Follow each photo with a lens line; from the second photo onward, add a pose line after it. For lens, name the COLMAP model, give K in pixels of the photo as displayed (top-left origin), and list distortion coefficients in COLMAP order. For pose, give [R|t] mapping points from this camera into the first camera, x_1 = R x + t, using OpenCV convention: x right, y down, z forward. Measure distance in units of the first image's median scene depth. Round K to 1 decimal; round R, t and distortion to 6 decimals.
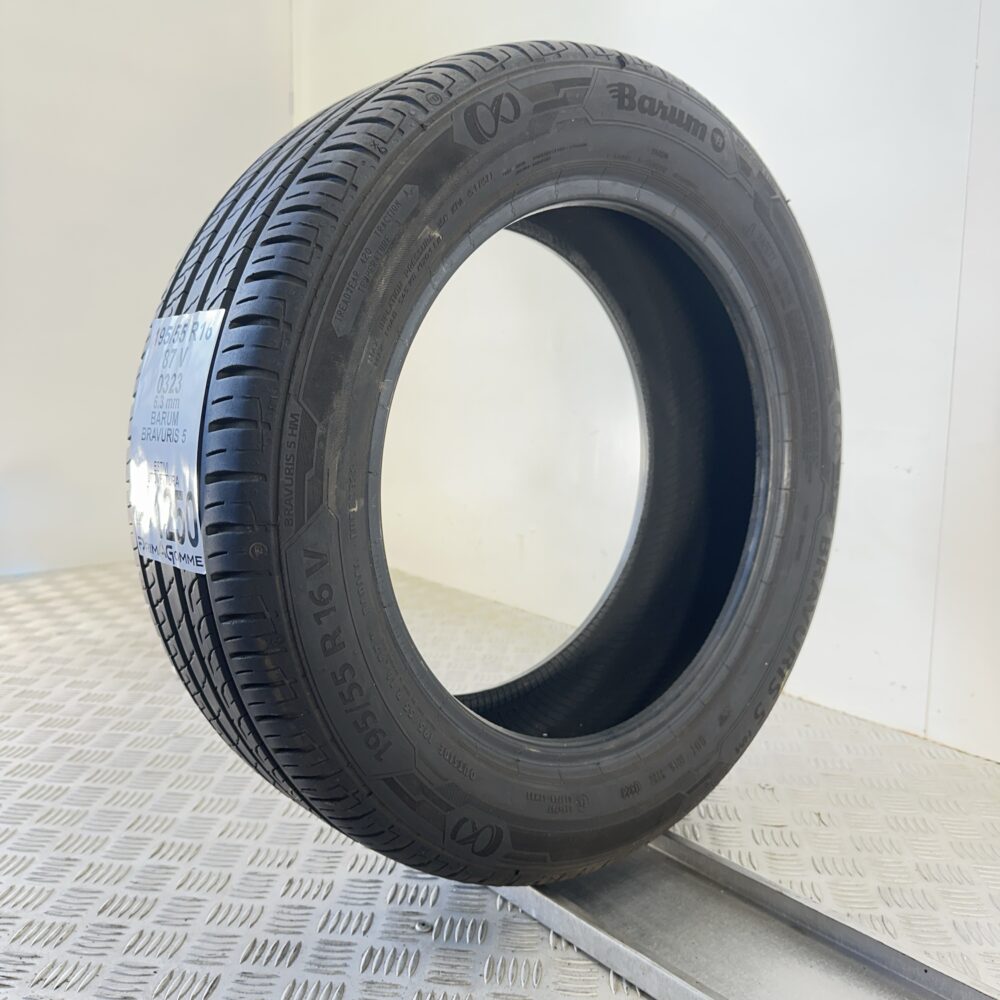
lens RADIAL K [[978.6, 0, 500.0], [0, 978.6, 500.0], [0, 0, 1]] dist [0.151563, -0.461915]
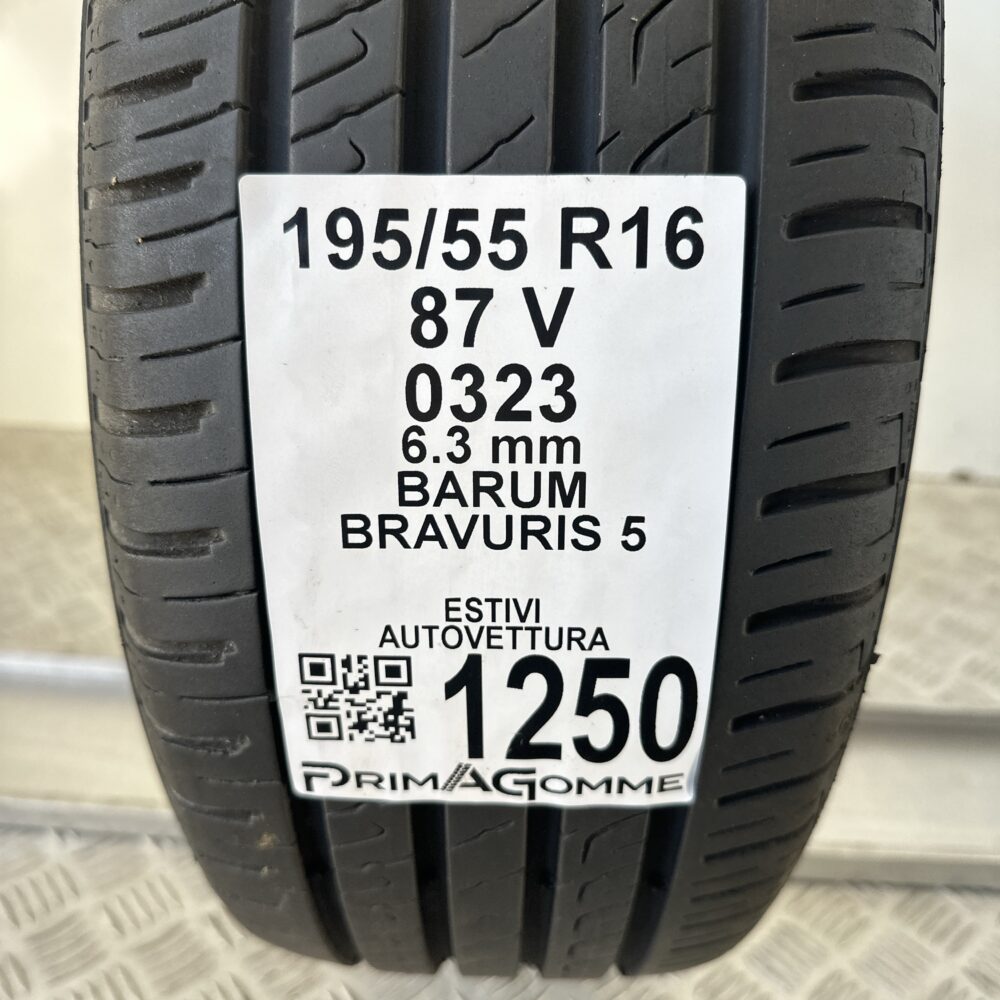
lens RADIAL K [[978.6, 0, 500.0], [0, 978.6, 500.0], [0, 0, 1]] dist [0.151563, -0.461915]
pose [[0.663943, -0.336127, 0.667980, -0.587716], [0.074996, 0.918708, 0.387751, -0.221432], [-0.744013, -0.207349, 0.635179, 0.782866]]
